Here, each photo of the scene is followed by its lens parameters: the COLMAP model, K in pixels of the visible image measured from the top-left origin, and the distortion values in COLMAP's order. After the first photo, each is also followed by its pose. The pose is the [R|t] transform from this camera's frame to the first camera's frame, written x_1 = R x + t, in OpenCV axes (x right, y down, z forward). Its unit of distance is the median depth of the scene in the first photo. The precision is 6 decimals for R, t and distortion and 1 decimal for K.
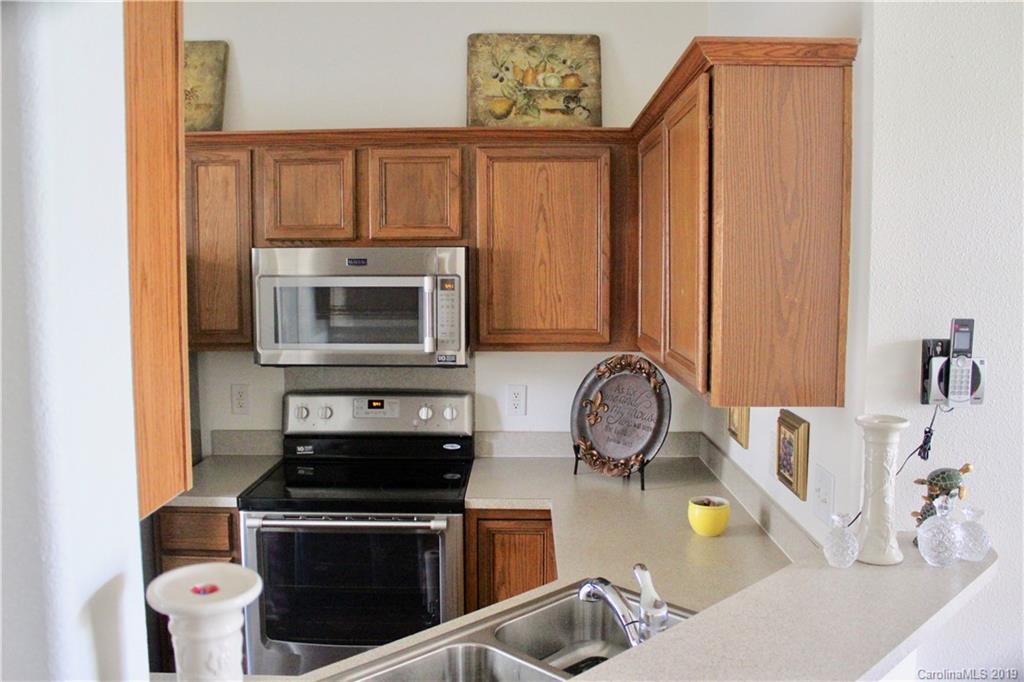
lens RADIAL K [[851.9, 0, 515.1], [0, 851.9, 337.4], [0, 0, 1]] dist [-0.146759, 0.103503]
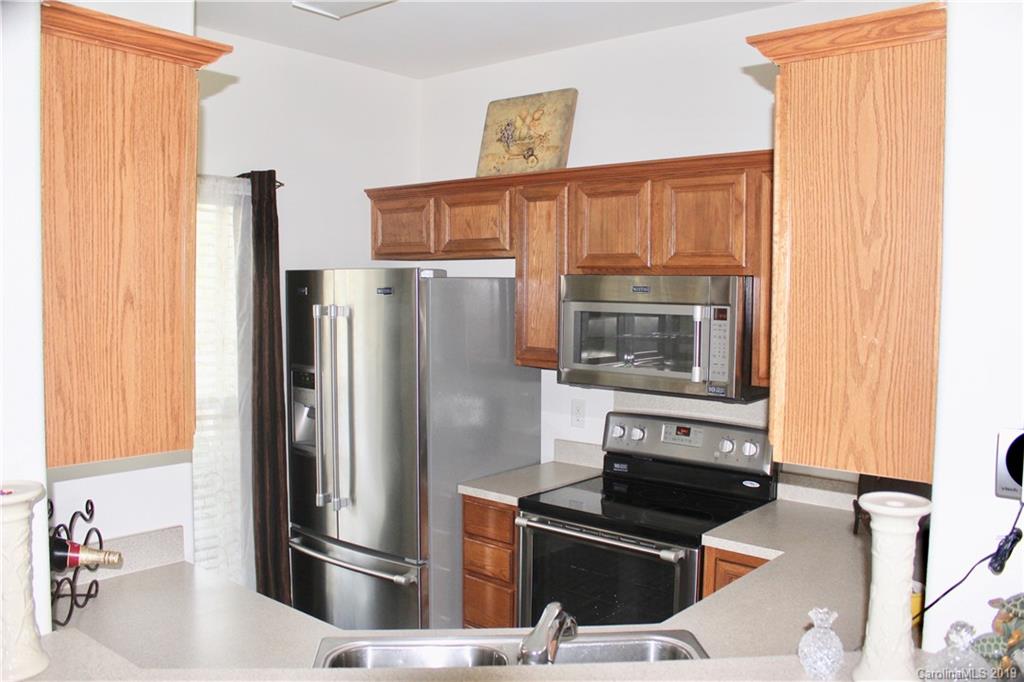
lens RADIAL K [[851.9, 0, 509.2], [0, 851.9, 342.2], [0, 0, 1]] dist [-0.146759, 0.103503]
pose [[0.769133, 0.052360, -0.636940, 0.369190], [-0.070649, 0.997496, -0.003312, -0.010531], [0.635172, 0.047546, 0.770906, 0.109058]]
